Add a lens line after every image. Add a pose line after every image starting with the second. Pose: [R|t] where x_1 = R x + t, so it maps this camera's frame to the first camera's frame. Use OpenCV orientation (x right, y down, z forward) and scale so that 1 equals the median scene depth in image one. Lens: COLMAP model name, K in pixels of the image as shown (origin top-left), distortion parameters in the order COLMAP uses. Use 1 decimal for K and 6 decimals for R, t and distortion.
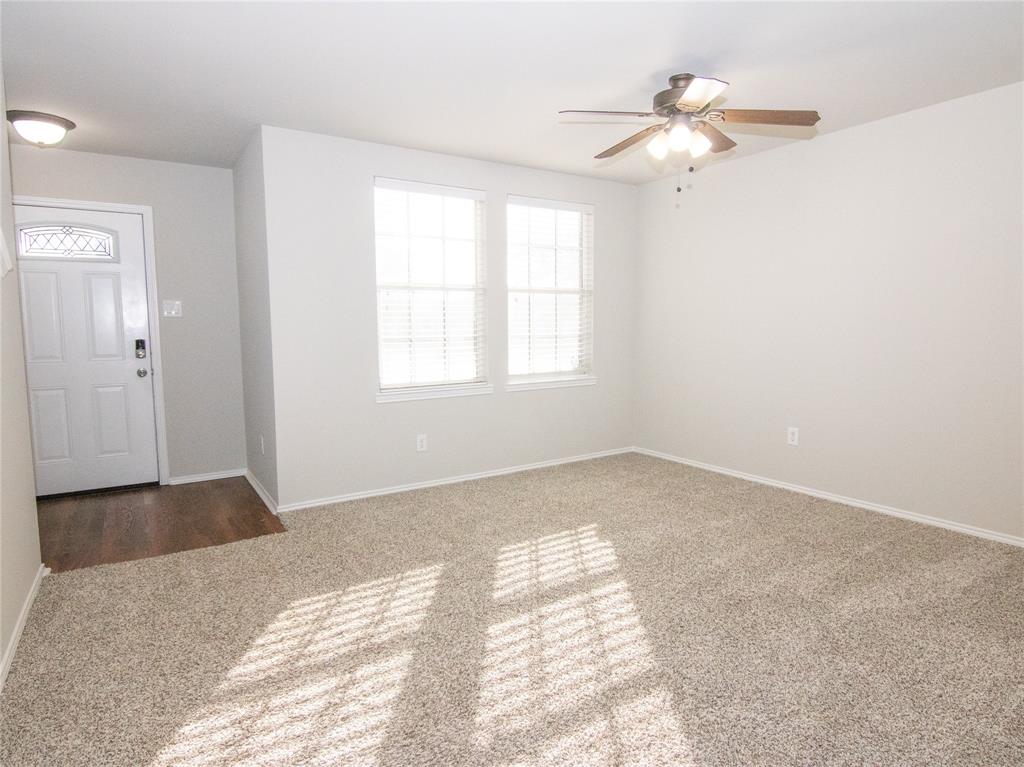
lens RADIAL K [[589.1, 0, 507.0], [0, 589.1, 382.5], [0, 0, 1]] dist [-0.001330, -0.000589]
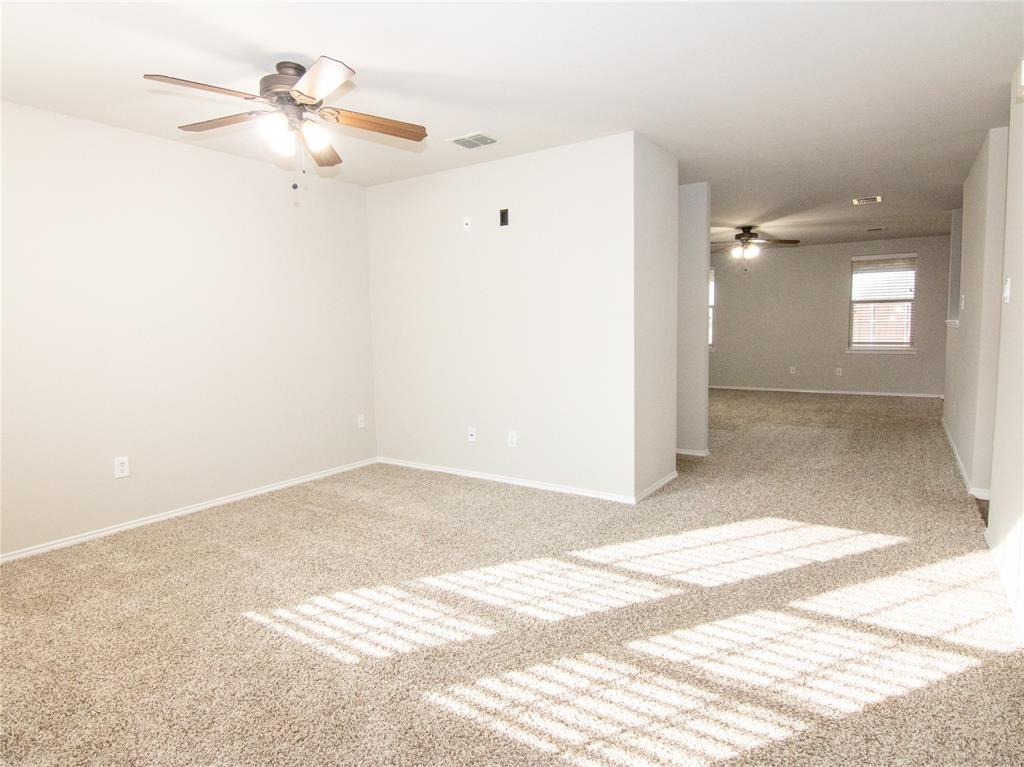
lens RADIAL K [[559.1, 0, 538.2], [0, 559.1, 386.5], [0, 0, 1]] dist [-0.000014, -0.000118]
pose [[-0.417444, -0.081082, 0.905078, -0.747695], [0.109504, 0.984264, 0.138682, -0.106143], [-0.902081, 0.157001, -0.401996, 1.164356]]
